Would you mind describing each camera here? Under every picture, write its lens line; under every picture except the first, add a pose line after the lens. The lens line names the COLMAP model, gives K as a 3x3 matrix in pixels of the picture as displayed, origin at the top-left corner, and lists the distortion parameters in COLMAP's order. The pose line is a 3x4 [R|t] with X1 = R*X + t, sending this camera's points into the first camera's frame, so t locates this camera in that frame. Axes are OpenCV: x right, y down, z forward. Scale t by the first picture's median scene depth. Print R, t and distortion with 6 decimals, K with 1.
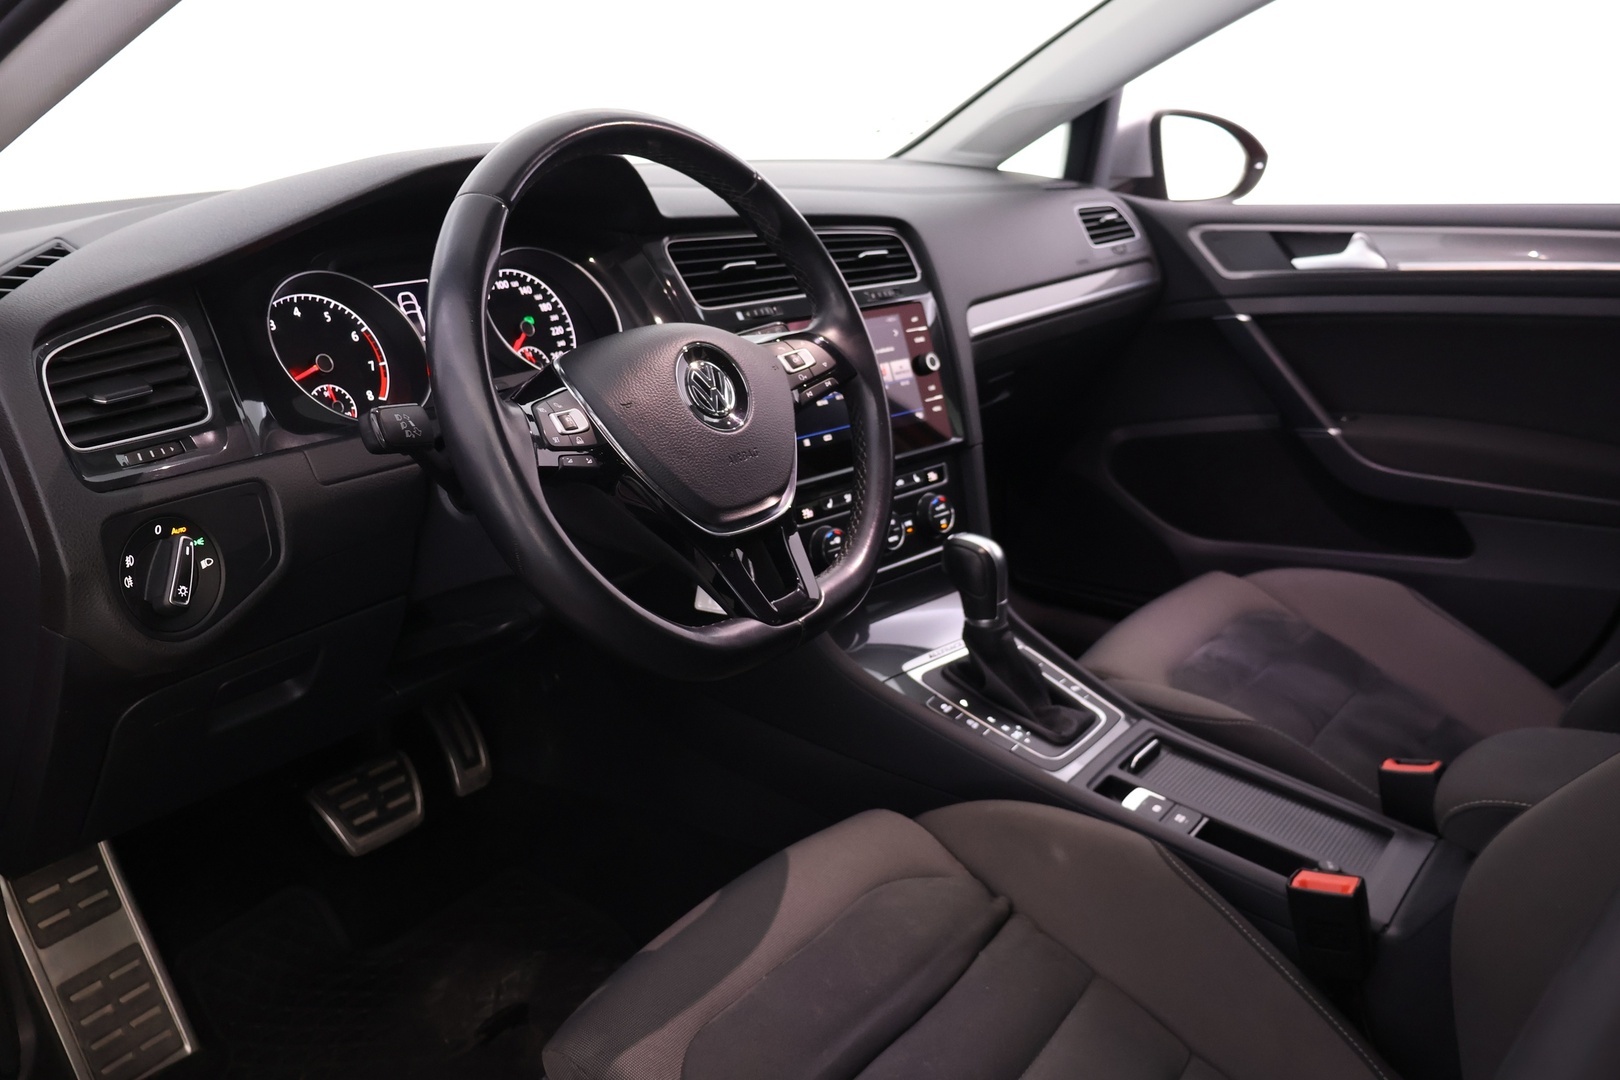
lens RADIAL K [[1388.8, 0, 799.0], [0, 1388.8, 521.0], [0, 0, 1]] dist [-0.008460, -0.000433]
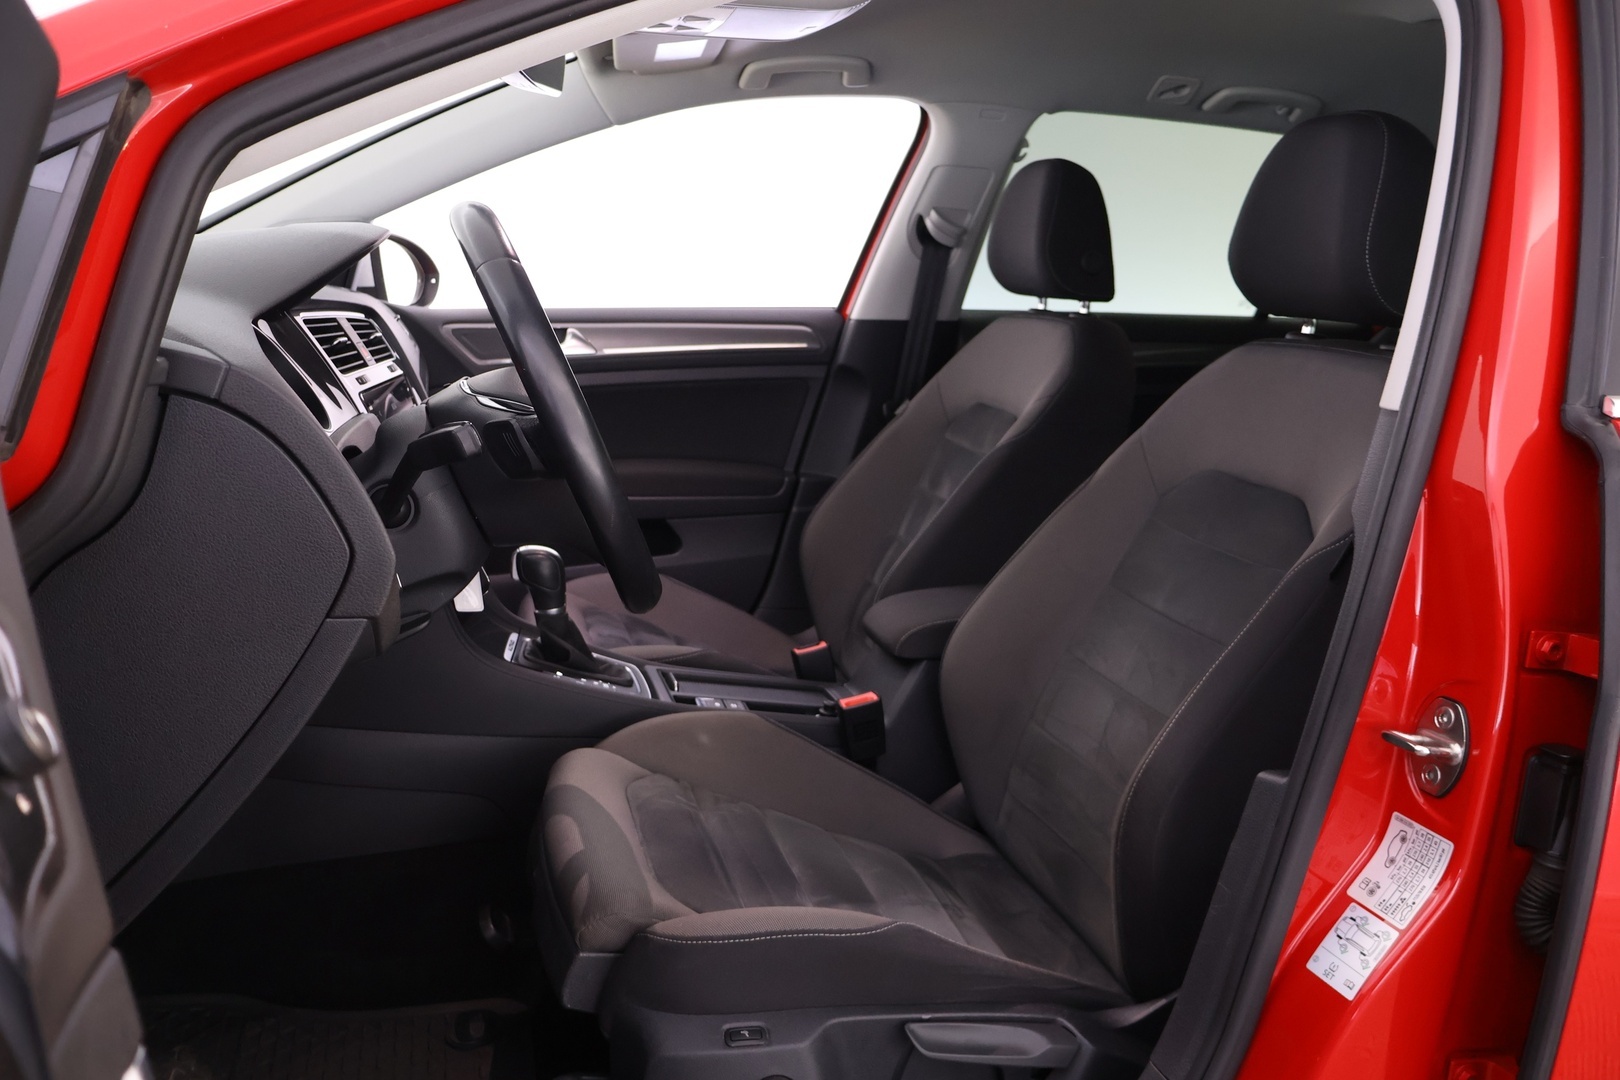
lens RADIAL K [[1388.8, 0, 799.0], [0, 1388.8, 521.0], [0, 0, 1]] dist [-0.008460, -0.000433]
pose [[0.596329, -0.104266, 0.795940, -0.590274], [0.183175, 0.983044, -0.008461, 0.034009], [-0.781562, 0.150841, 0.605317, 0.017712]]
